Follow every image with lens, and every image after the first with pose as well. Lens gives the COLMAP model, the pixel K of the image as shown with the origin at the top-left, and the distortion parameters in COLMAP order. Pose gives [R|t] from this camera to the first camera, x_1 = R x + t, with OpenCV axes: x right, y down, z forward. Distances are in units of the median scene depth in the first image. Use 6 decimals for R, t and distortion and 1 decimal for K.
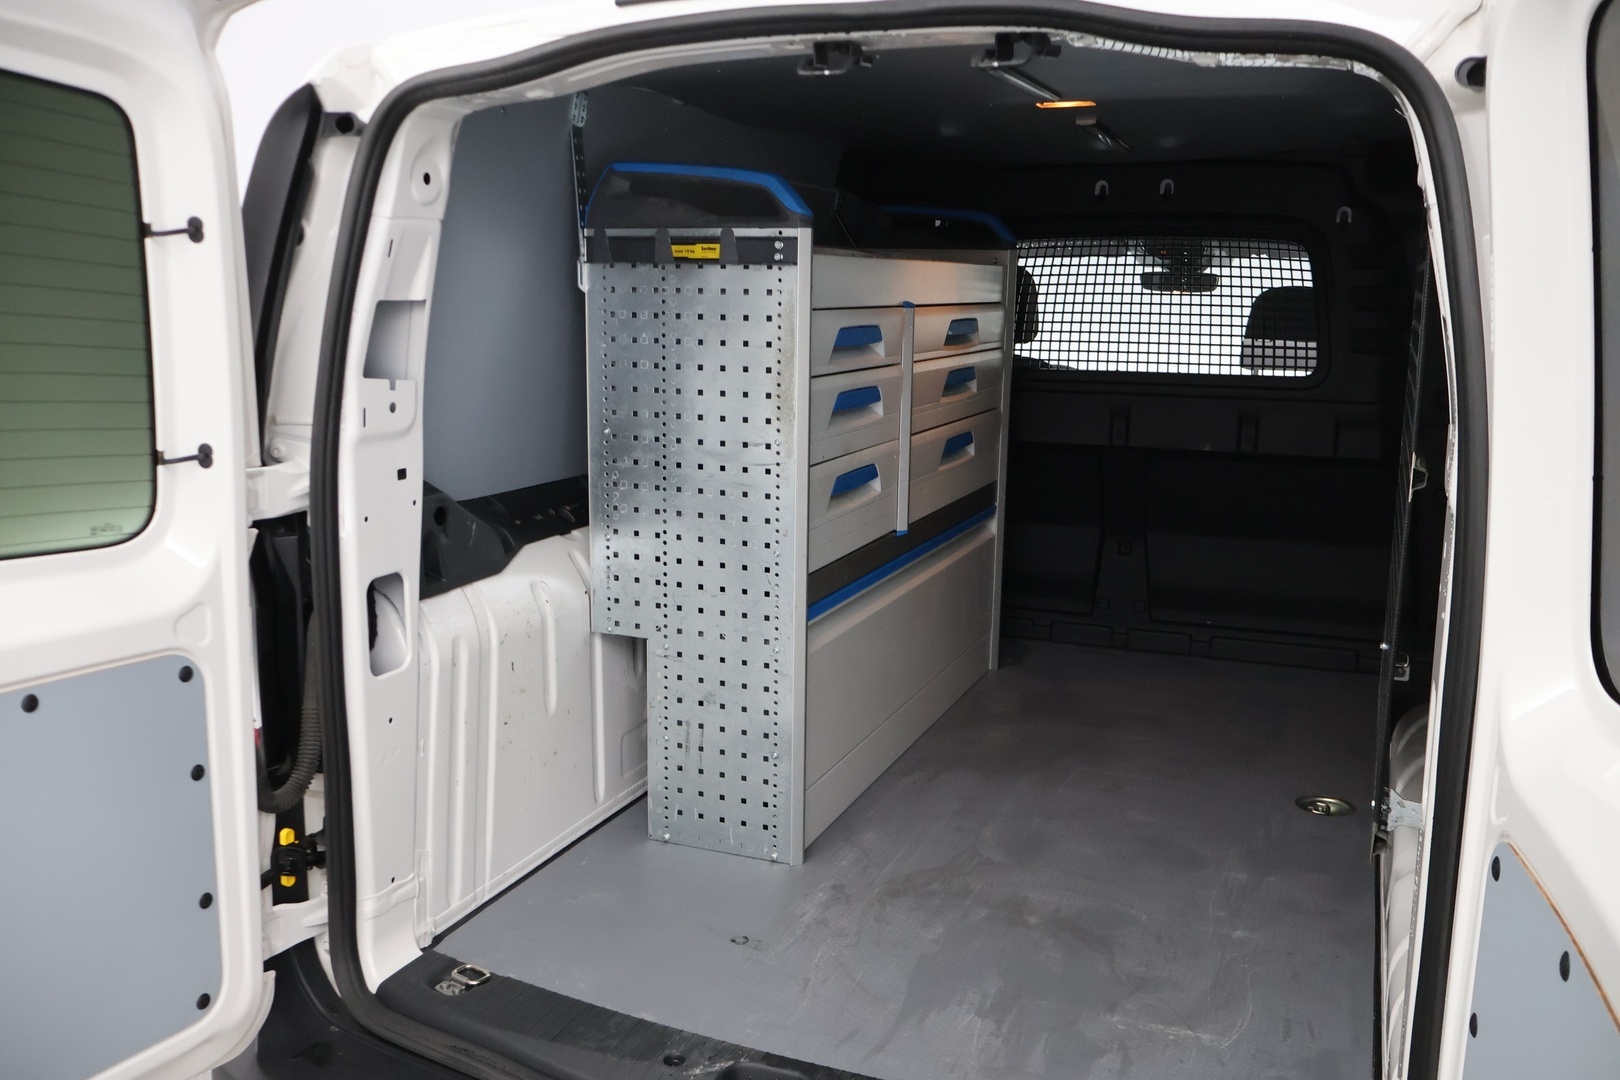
lens RADIAL K [[1373.1, 0, 808.4], [0, 1373.1, 541.6], [0, 0, 1]] dist [0.000736, -0.002138]
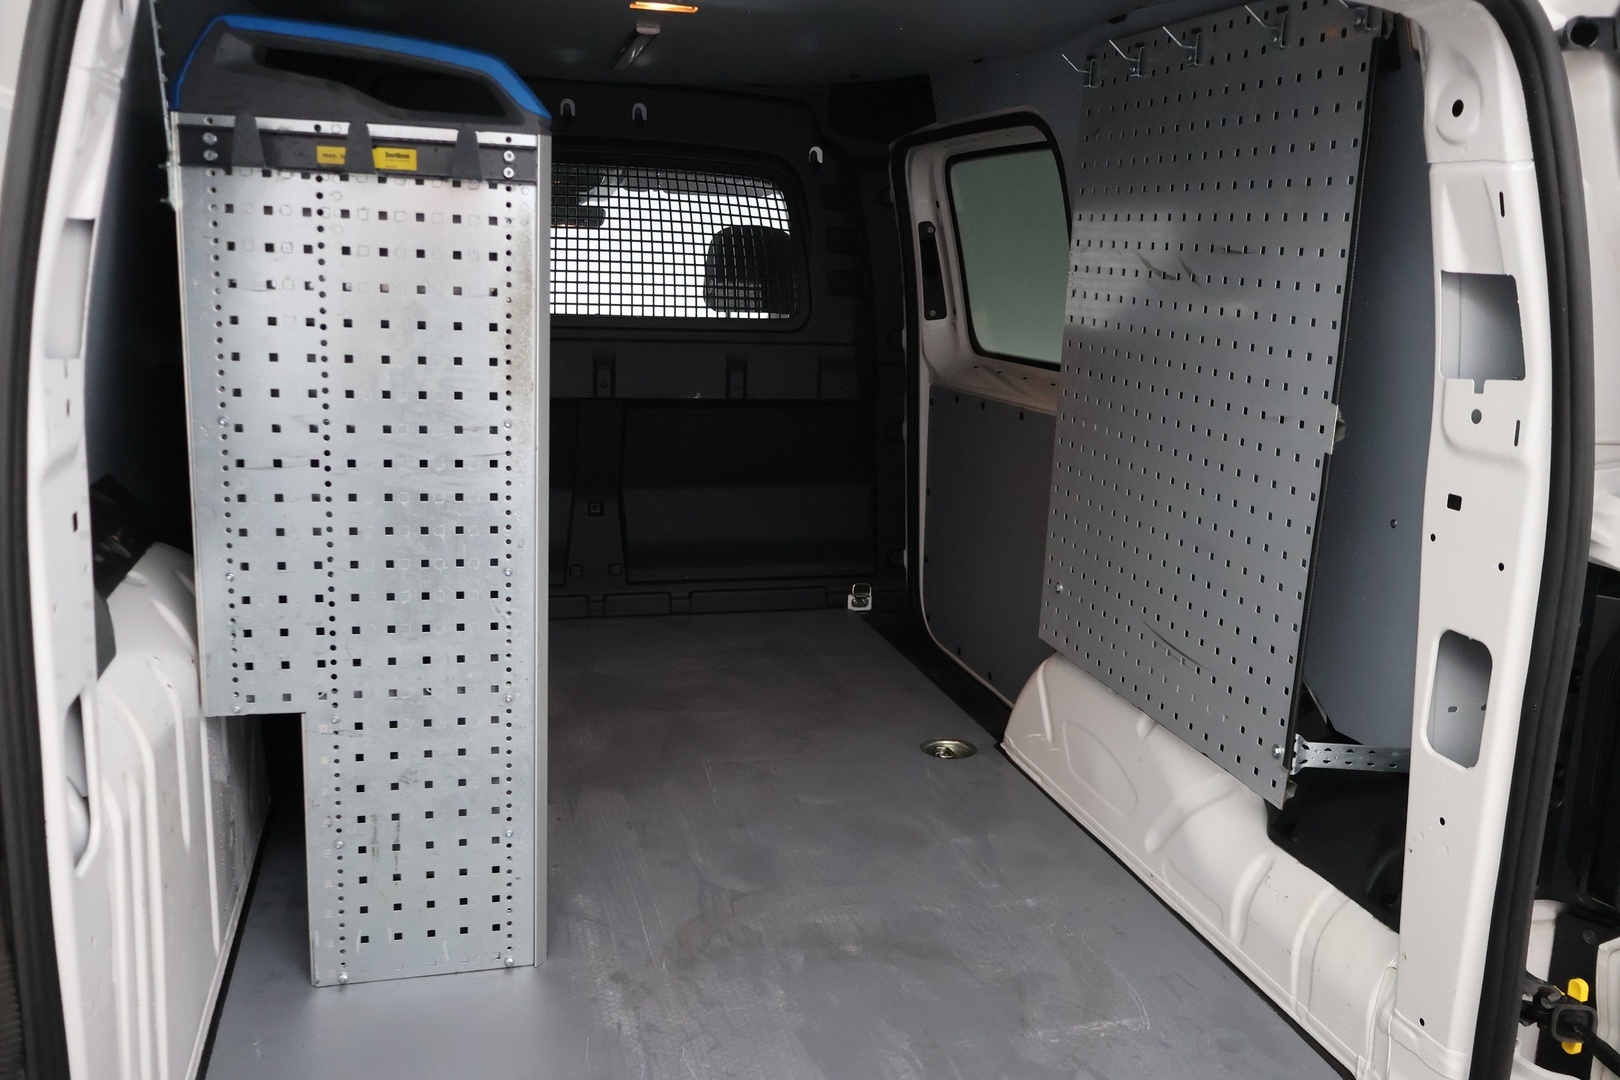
lens RADIAL K [[1373.5, 0, 814.3], [0, 1373.5, 539.0], [0, 0, 1]] dist [0.003738, 0.001216]
pose [[0.792481, -0.108662, 0.600139, -0.329818], [0.080261, 0.994024, 0.073995, -0.049633], [-0.604593, -0.010472, 0.796466, 0.289673]]
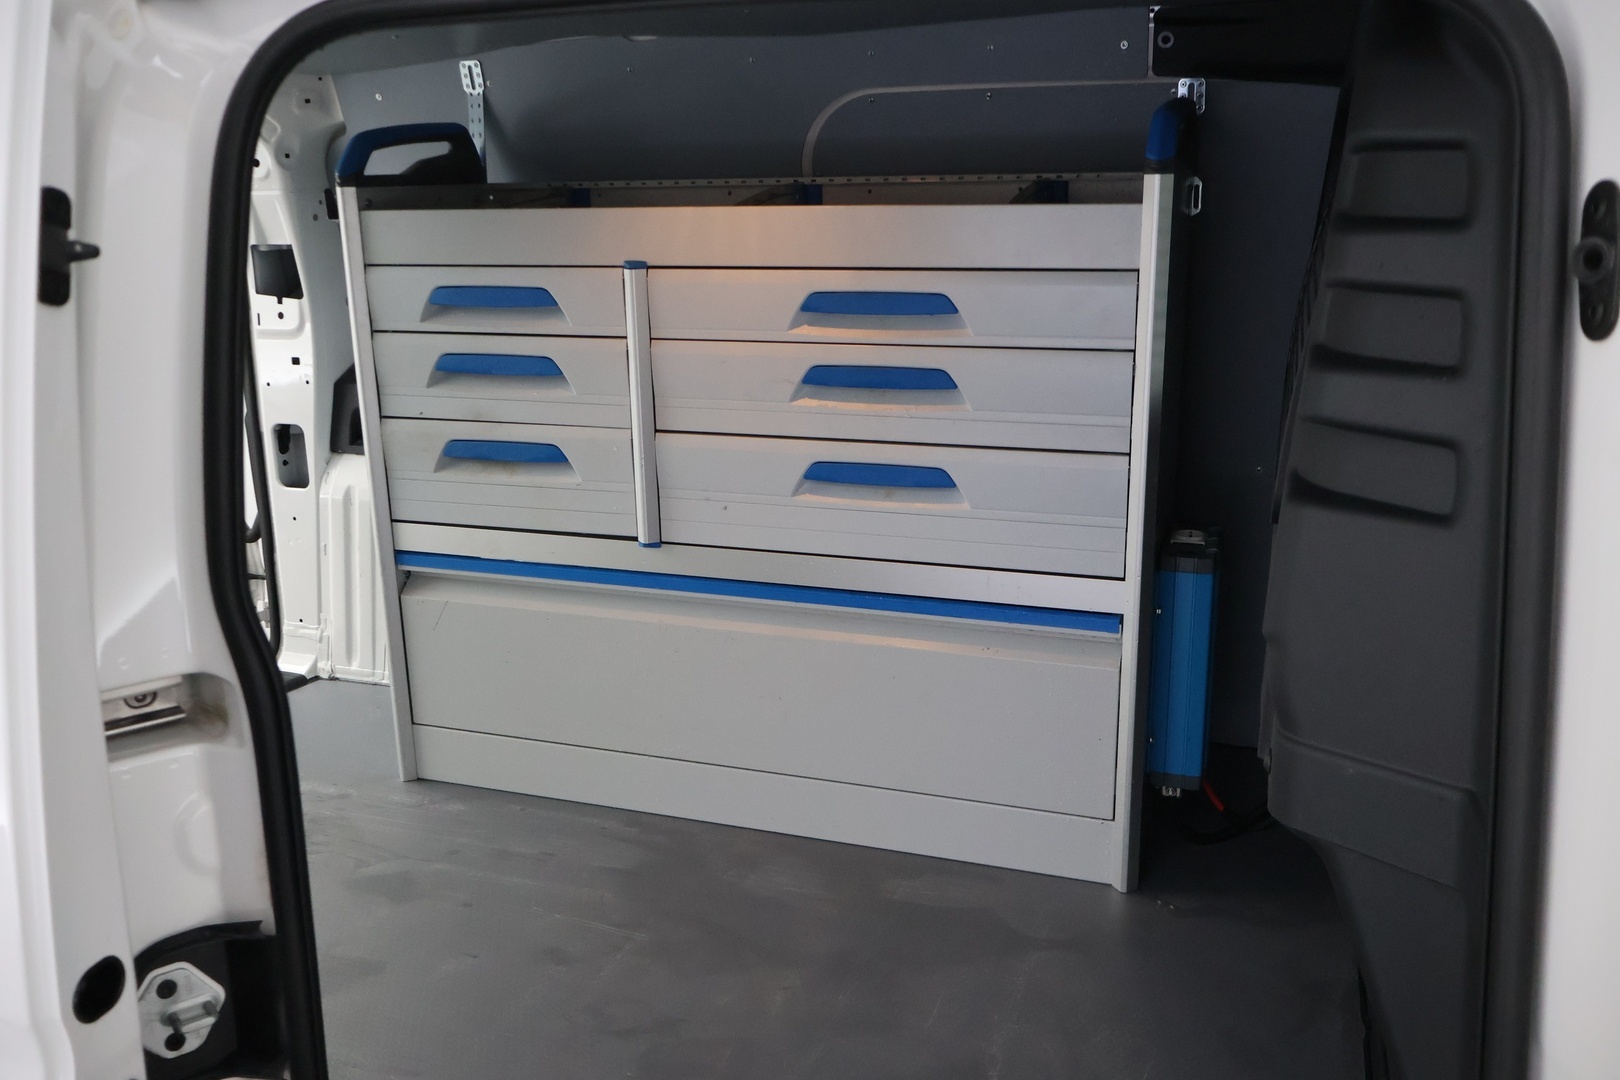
lens RADIAL K [[1373.1, 0, 808.4], [0, 1373.1, 541.6], [0, 0, 1]] dist [0.000736, -0.002138]
pose [[0.039147, 0.250315, -0.967373, 1.015912], [-0.167924, 0.955994, 0.240576, -0.261247], [0.985022, 0.153027, 0.079458, 1.210742]]
